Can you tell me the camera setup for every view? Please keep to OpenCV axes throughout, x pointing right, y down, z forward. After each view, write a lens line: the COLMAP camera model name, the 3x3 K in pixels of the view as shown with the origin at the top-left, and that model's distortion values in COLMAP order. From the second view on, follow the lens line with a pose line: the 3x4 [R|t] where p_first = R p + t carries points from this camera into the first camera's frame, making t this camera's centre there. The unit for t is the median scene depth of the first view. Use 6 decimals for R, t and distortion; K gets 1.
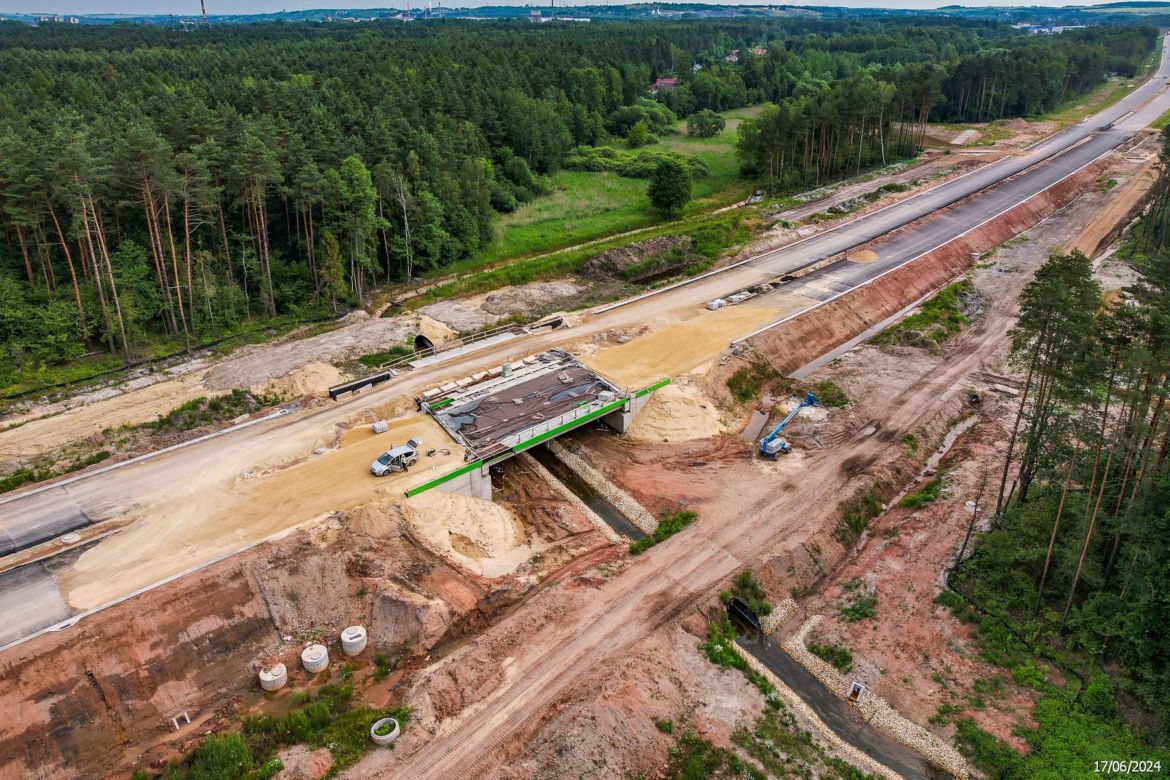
lens RADIAL K [[875.5, 0, 617.7], [0, 875.5, 387.1], [0, 0, 1]] dist [-0.068484, 0.069251]
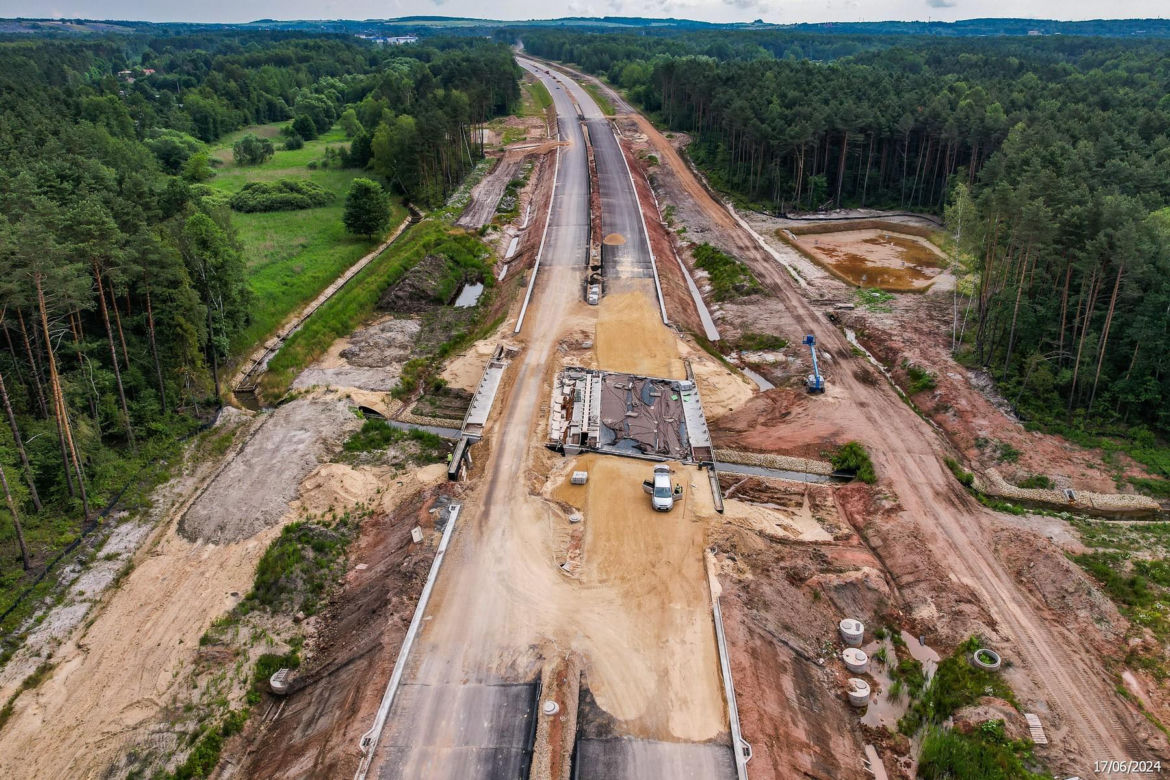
lens RADIAL K [[875.5, 0, 617.7], [0, 875.5, 387.1], [0, 0, 1]] dist [-0.068484, 0.069251]
pose [[0.699333, -0.271928, 0.661051, -0.715164], [0.281487, 0.954851, 0.094997, -0.103350], [-0.657038, 0.119643, 0.744303, 0.254220]]
